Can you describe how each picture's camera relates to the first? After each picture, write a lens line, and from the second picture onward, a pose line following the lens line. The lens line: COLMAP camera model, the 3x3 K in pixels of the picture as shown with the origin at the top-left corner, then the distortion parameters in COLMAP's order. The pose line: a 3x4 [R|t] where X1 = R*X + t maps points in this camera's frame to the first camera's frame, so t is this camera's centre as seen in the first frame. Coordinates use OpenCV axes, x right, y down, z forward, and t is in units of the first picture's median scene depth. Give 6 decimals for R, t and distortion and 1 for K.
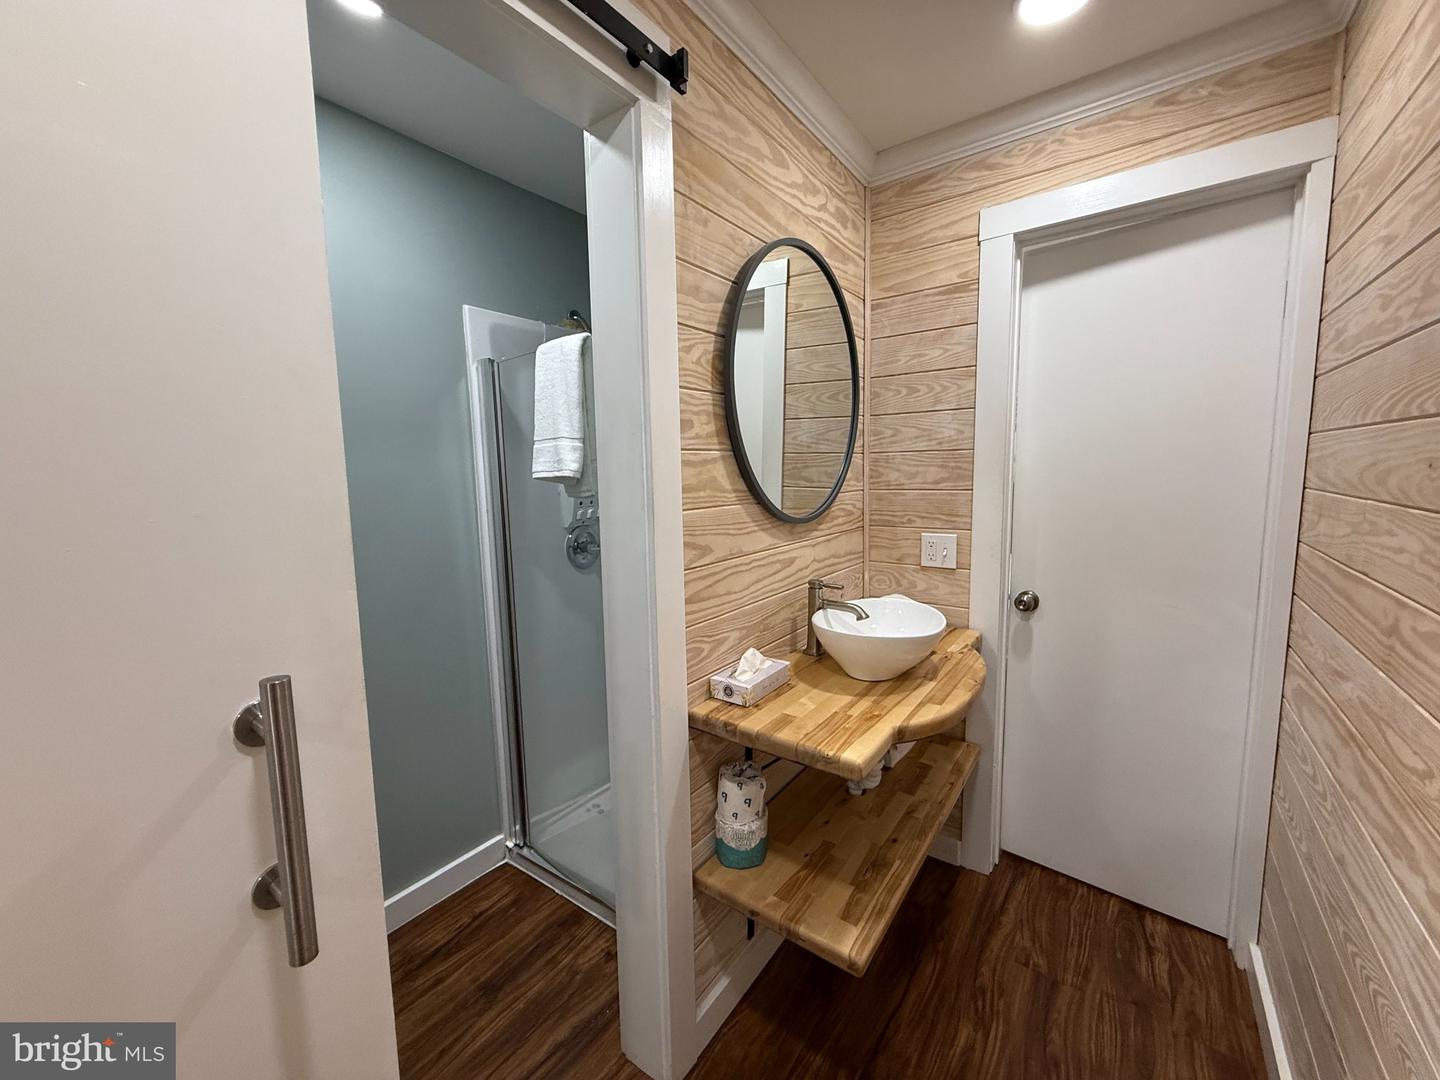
lens RADIAL K [[571.8, 0, 714.8], [0, 571.8, 536.6], [0, 0, 1]] dist [-0.000681, -0.000449]
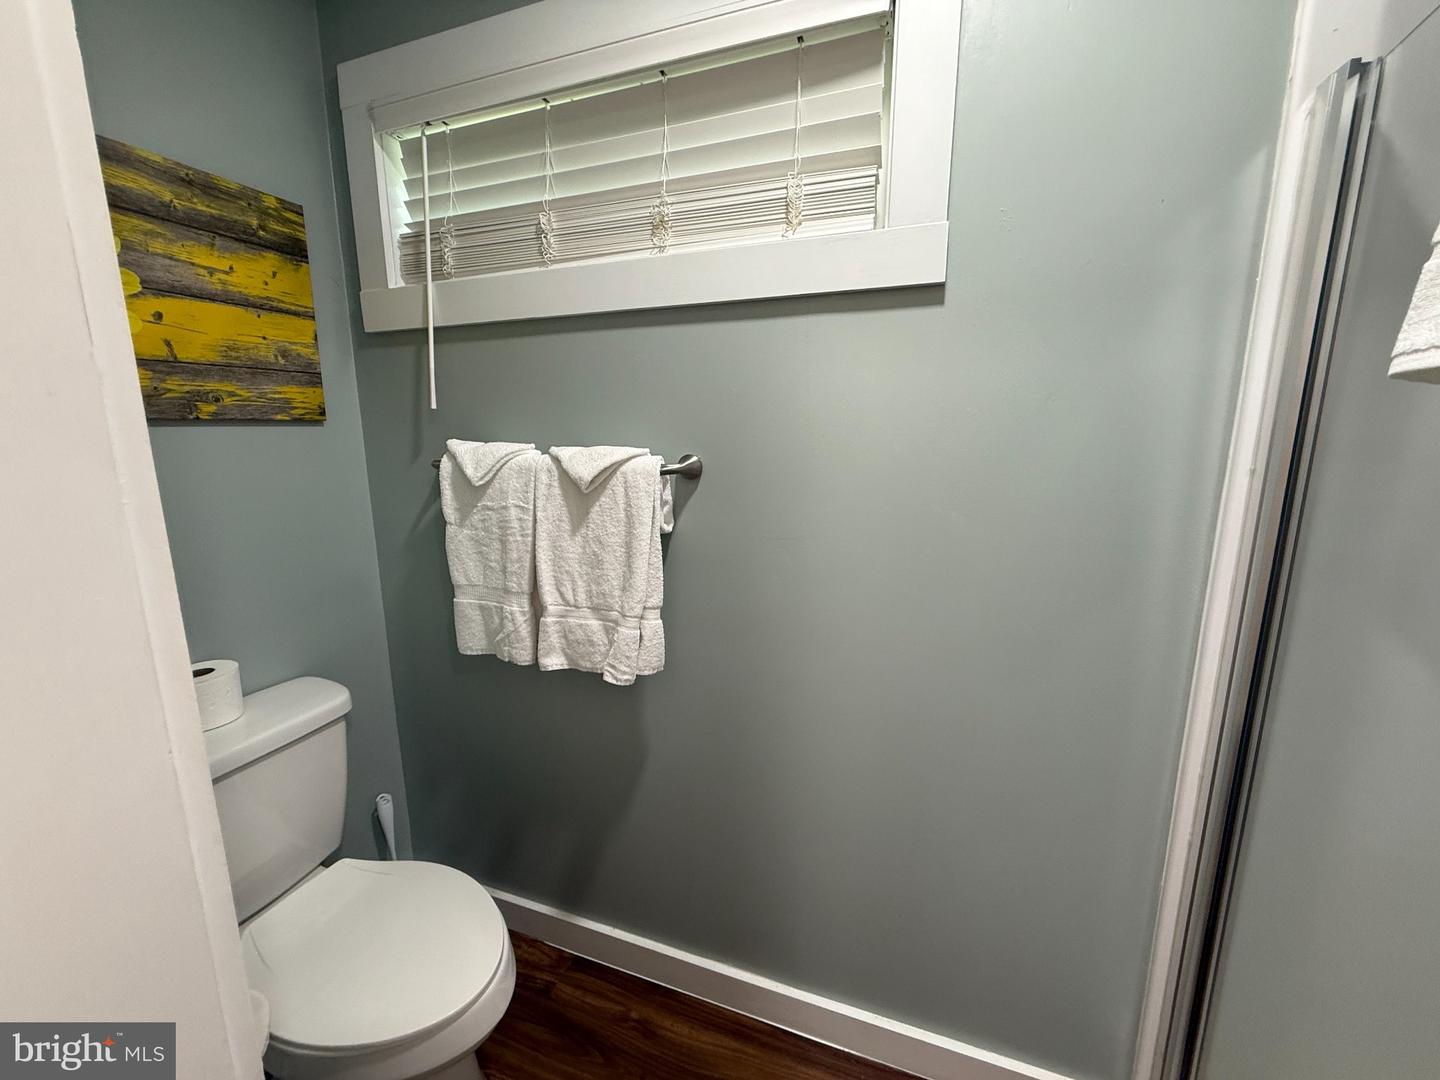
lens RADIAL K [[571.8, 0, 714.8], [0, 571.8, 536.6], [0, 0, 1]] dist [-0.000681, -0.000449]
pose [[0.284772, 0.197007, -0.938133, -0.105901], [-0.113423, 0.978704, 0.171098, -0.026264], [0.951861, 0.057682, 0.301053, 0.510678]]
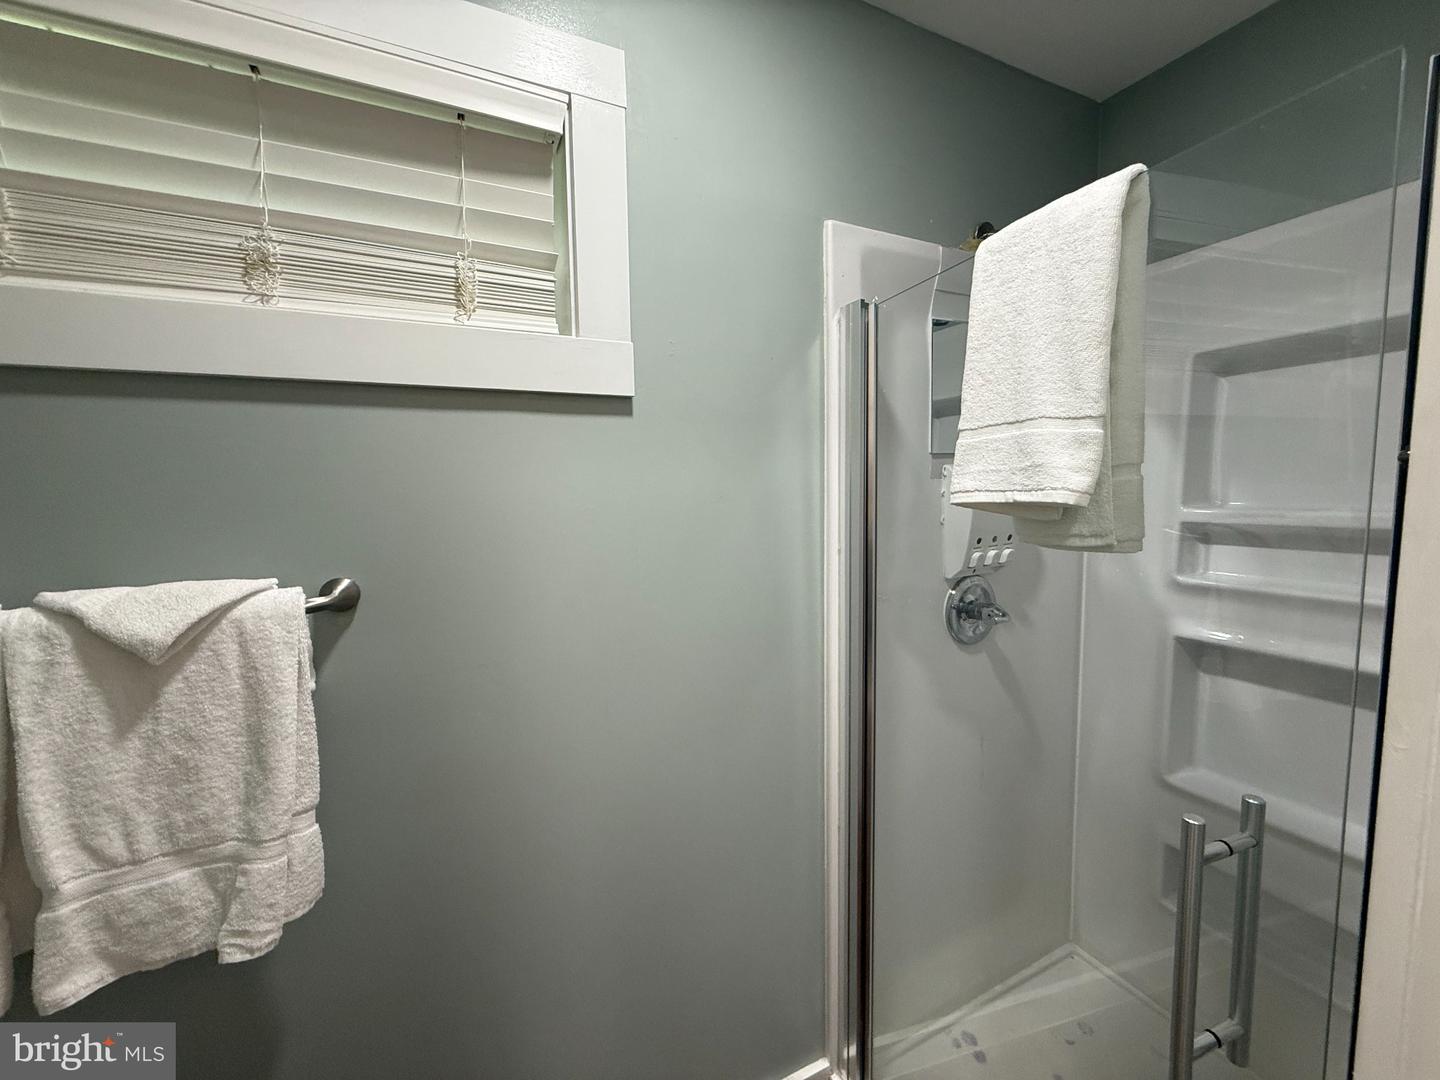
lens RADIAL K [[571.8, 0, 714.8], [0, 571.8, 536.6], [0, 0, 1]] dist [-0.000681, -0.000449]
pose [[0.883937, 0.048557, -0.465078, -0.238796], [-0.057766, 0.998315, -0.005561, -0.051551], [0.464024, 0.031782, 0.885252, 0.403673]]
